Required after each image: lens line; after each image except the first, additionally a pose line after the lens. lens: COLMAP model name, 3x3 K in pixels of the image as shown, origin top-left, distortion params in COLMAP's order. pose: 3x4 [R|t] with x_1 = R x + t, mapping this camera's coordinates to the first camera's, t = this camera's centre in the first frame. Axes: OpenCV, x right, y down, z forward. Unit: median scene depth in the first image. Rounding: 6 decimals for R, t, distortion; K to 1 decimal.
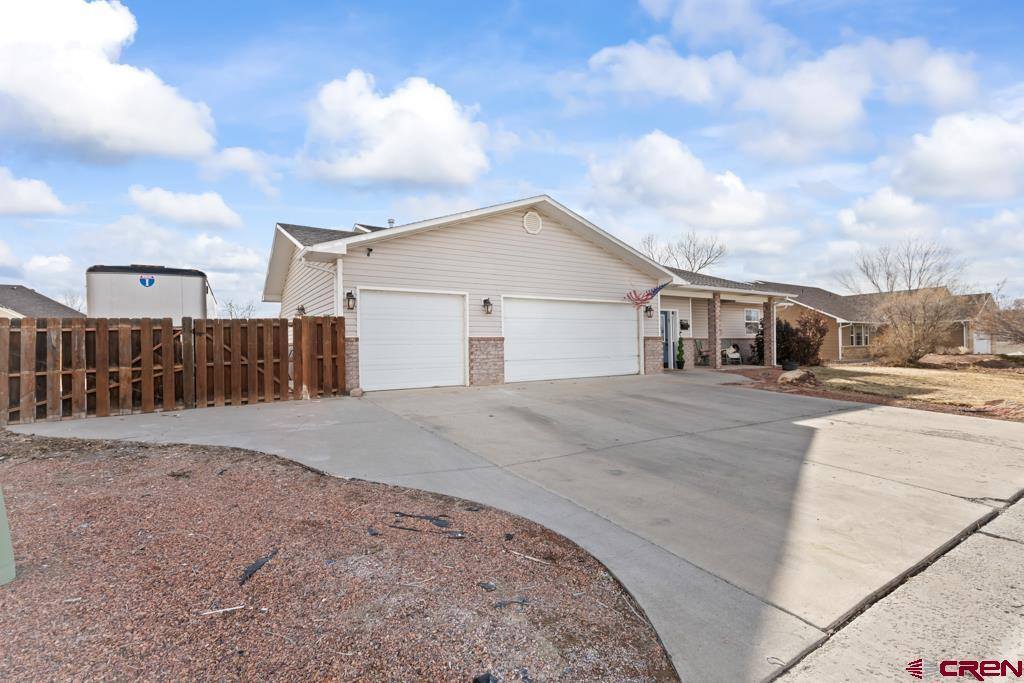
lens RADIAL K [[468.3, 0, 514.2], [0, 468.3, 339.5], [0, 0, 1]] dist [0.003725, 0.000432]
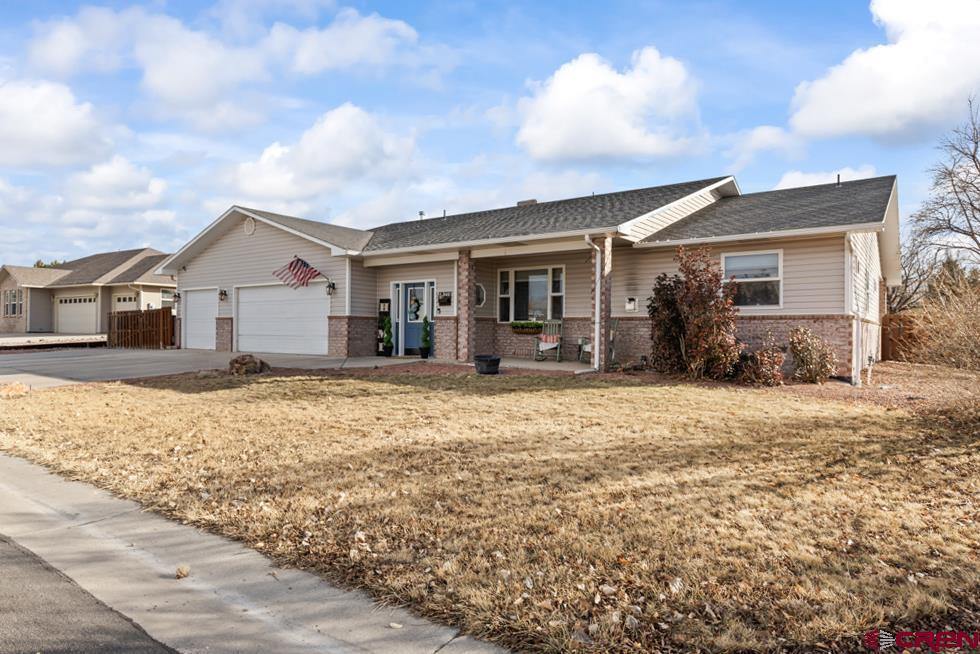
lens RADIAL K [[582.2, 0, 490.4], [0, 582.2, 323.9], [0, 0, 1]] dist [0.000842, 0.000856]
pose [[0.361955, 0.009032, -0.932152, 1.850021], [0.000316, 0.999952, 0.009812, -0.002040], [0.932196, -0.003846, 0.361935, 1.104467]]
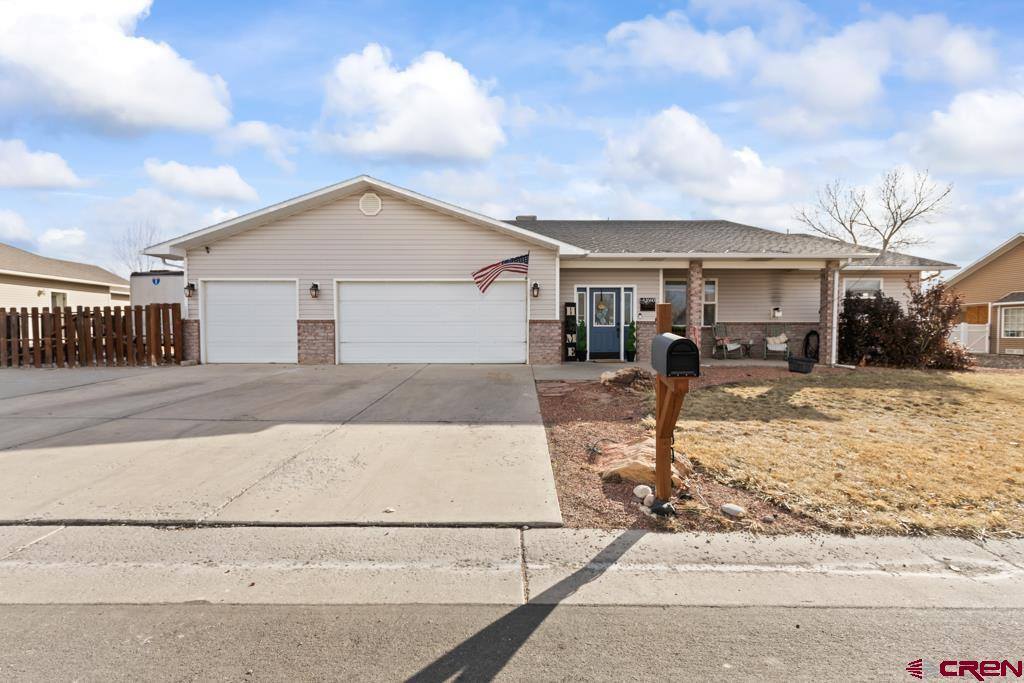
lens RADIAL K [[468.3, 0, 515.6], [0, 468.3, 342.5], [0, 0, 1]] dist [0.003725, 0.000432]
pose [[0.839635, 0.030093, -0.542316, 0.900906], [-0.005698, 0.998897, 0.046607, -0.005524], [0.543121, -0.036043, 0.838881, 0.345903]]
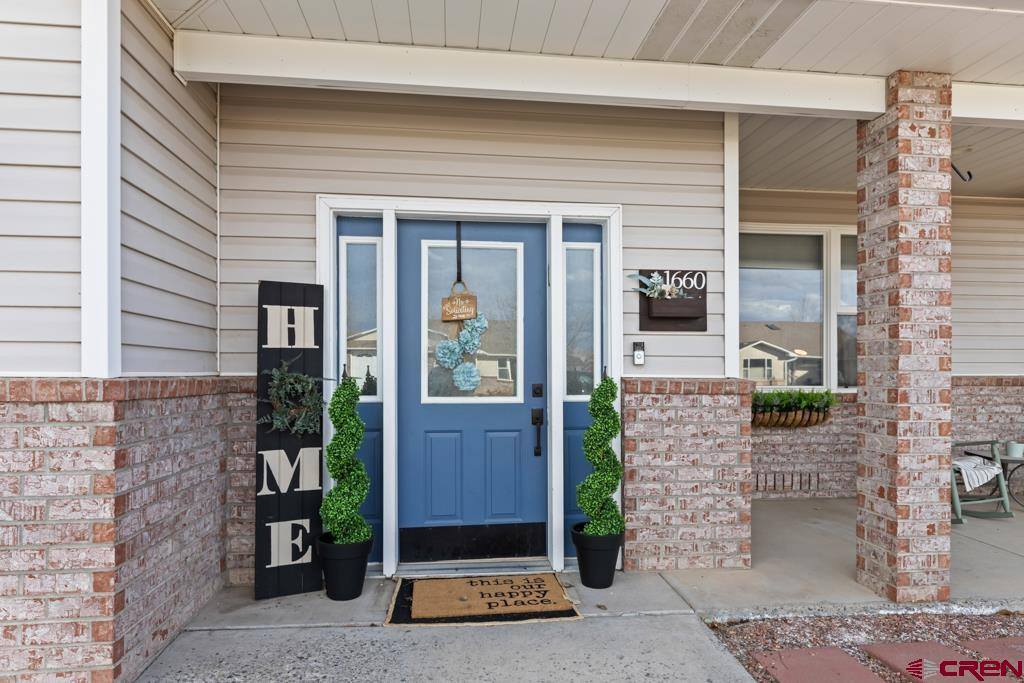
lens RADIAL K [[608.4, 0, 511.9], [0, 608.4, 371.0], [0, 0, 1]] dist [0.000842, 0.000856]
pose [[0.901253, 0.017584, -0.432936, 0.607308], [-0.010072, 0.999756, 0.019638, -0.015817], [0.433176, -0.013338, 0.901211, 1.172354]]
